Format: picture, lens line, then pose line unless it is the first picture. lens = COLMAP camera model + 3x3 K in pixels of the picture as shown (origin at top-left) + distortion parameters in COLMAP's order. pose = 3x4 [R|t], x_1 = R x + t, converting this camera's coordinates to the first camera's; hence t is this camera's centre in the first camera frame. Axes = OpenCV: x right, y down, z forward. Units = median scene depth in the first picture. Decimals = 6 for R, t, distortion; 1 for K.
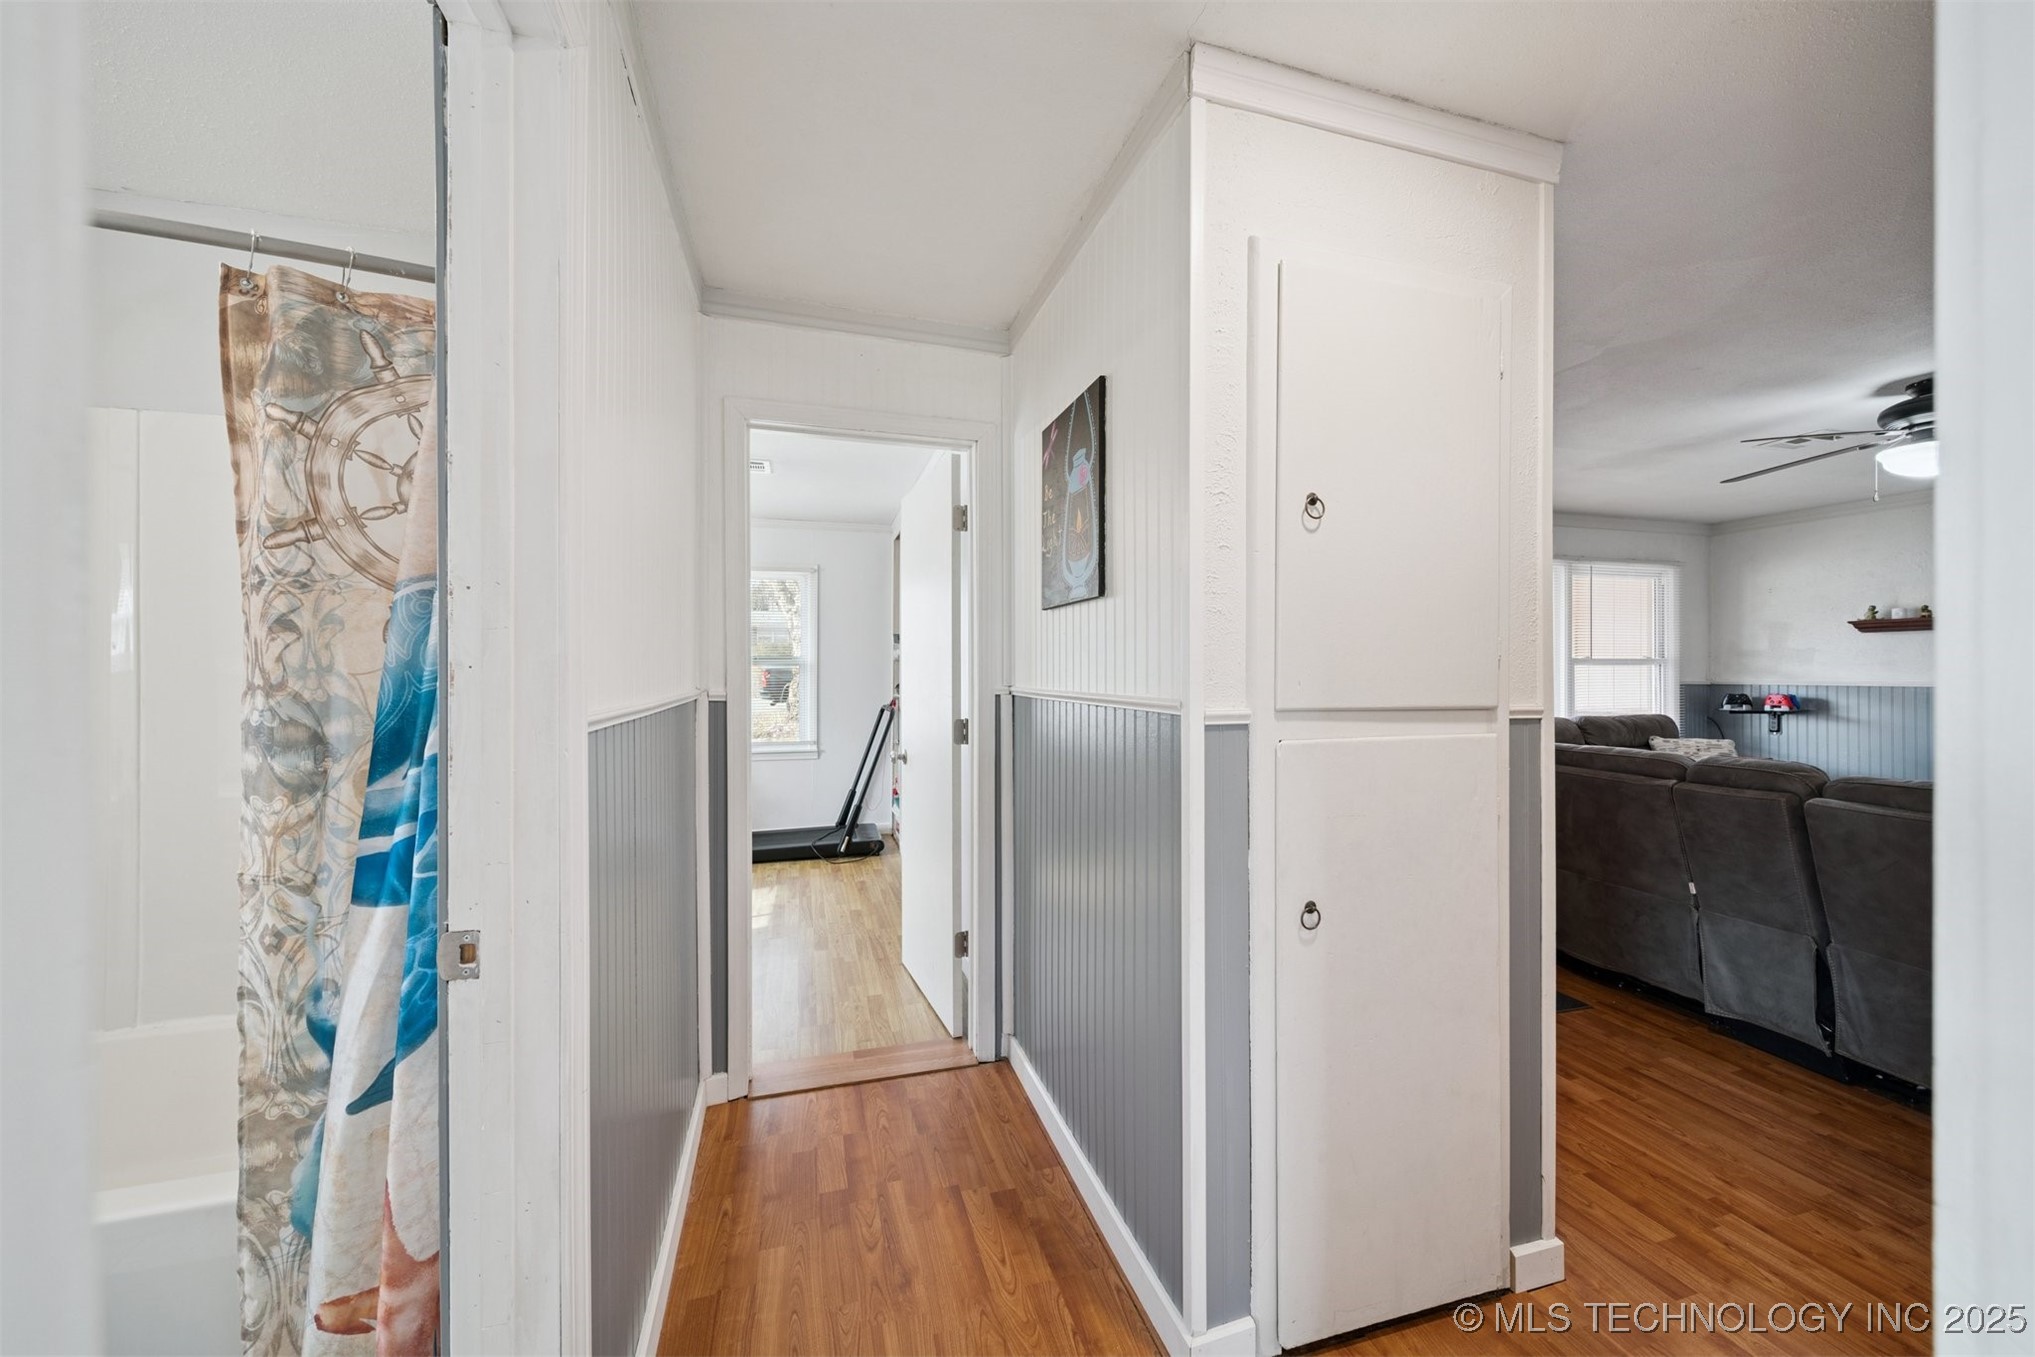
lens RADIAL K [[720.6, 0, 1007.5], [0, 720.6, 673.5], [0, 0, 1]] dist [-0.000443, -0.000249]
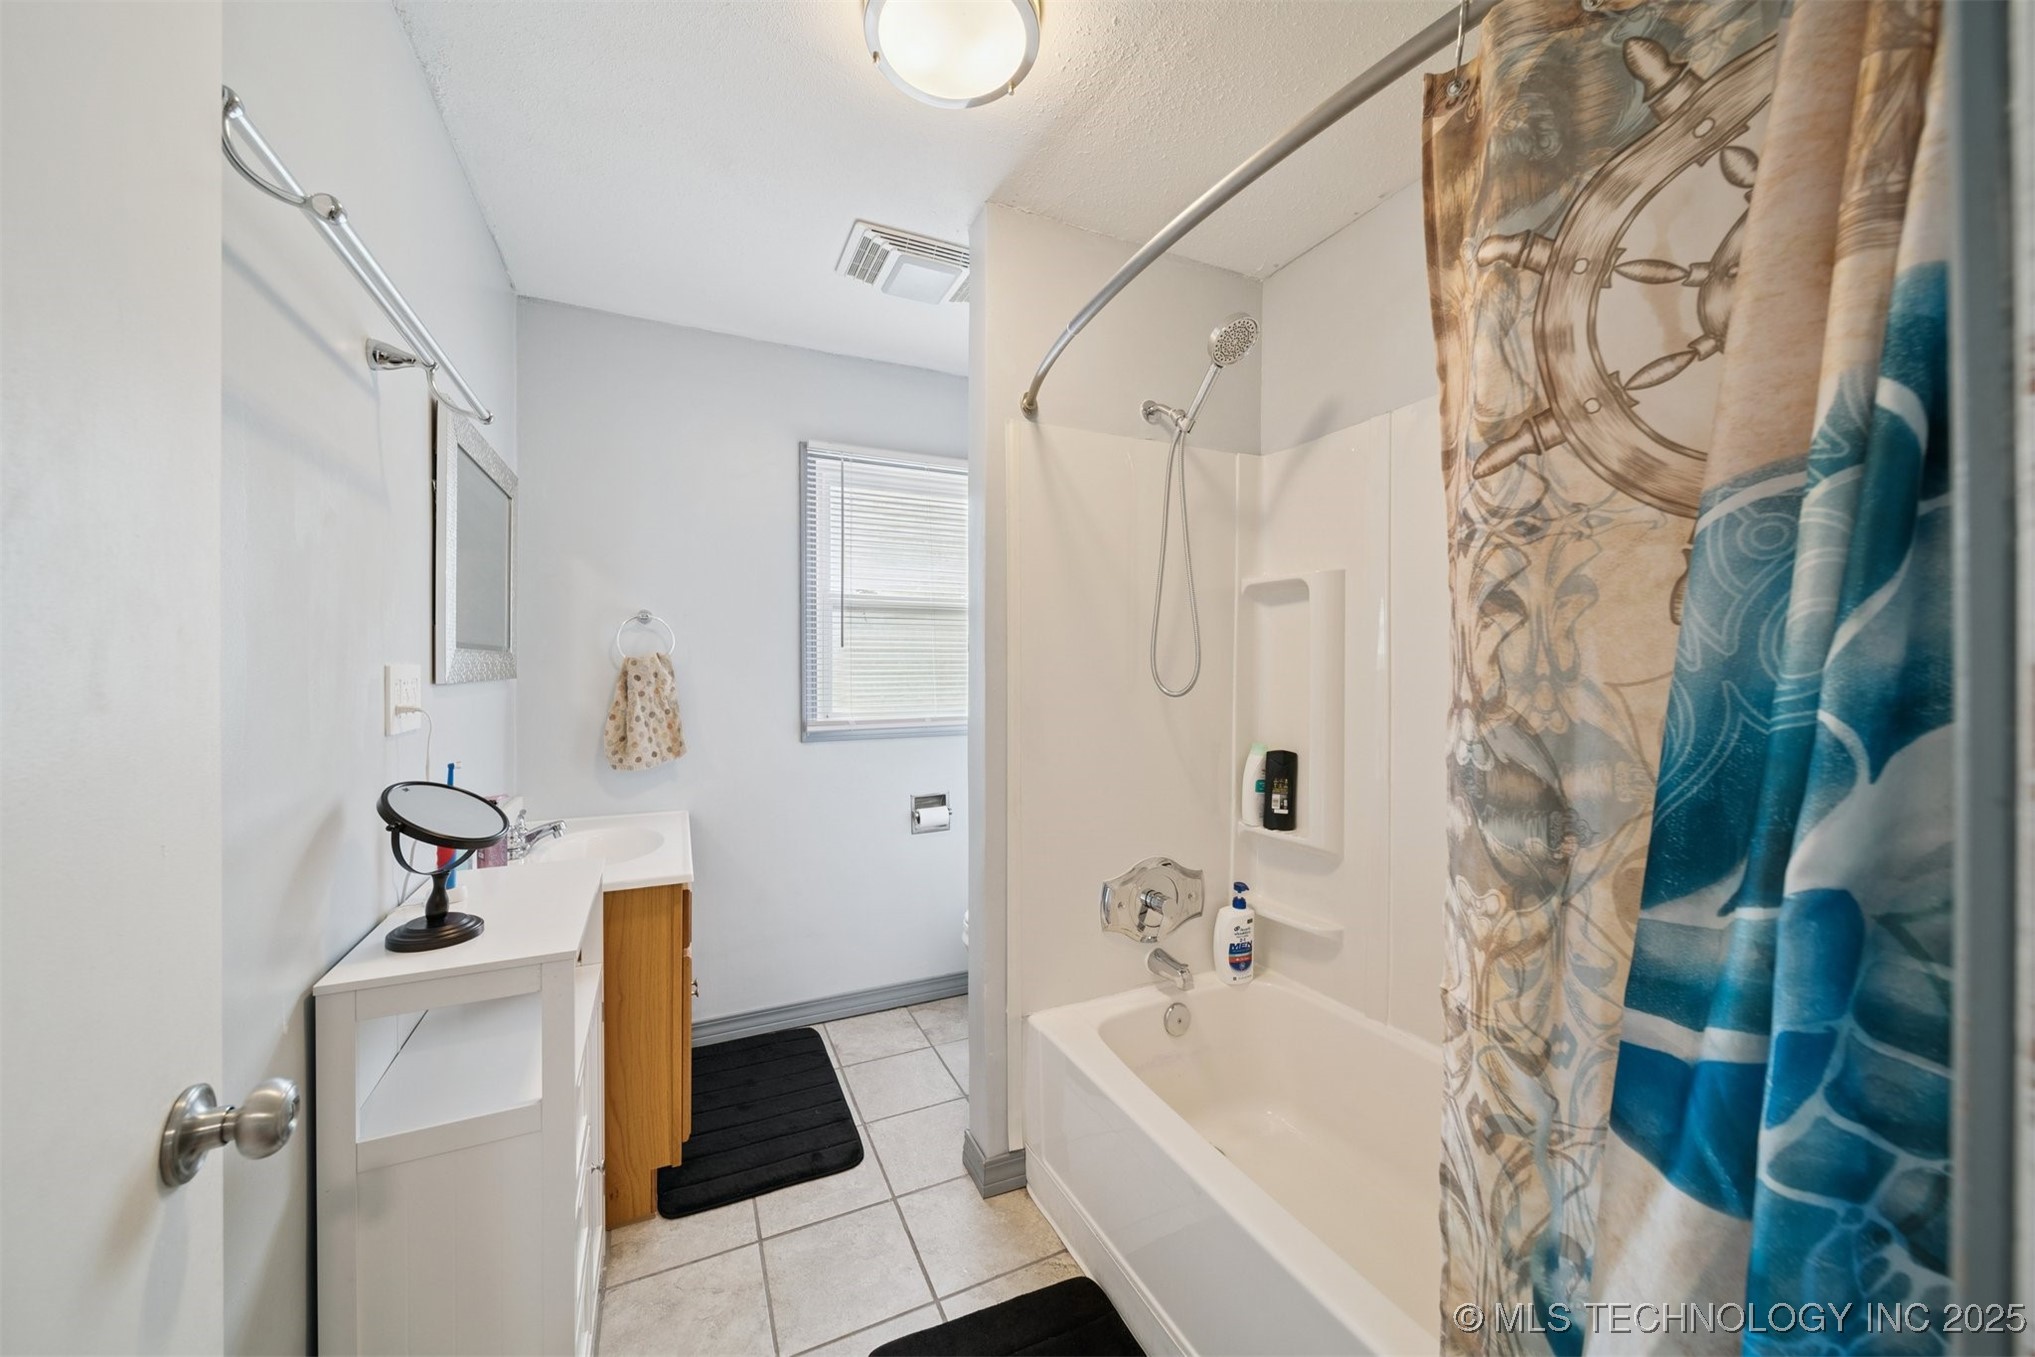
lens RADIAL K [[713.8, 0, 1009.4], [0, 713.8, 666.9], [0, 0, 1]] dist [0.003241, -0.002837]
pose [[0.158828, 0.001872, -0.987304, -0.478189], [0.000221, 0.999998, 0.001932, -0.013981], [0.987306, -0.000525, 0.158828, 0.496051]]
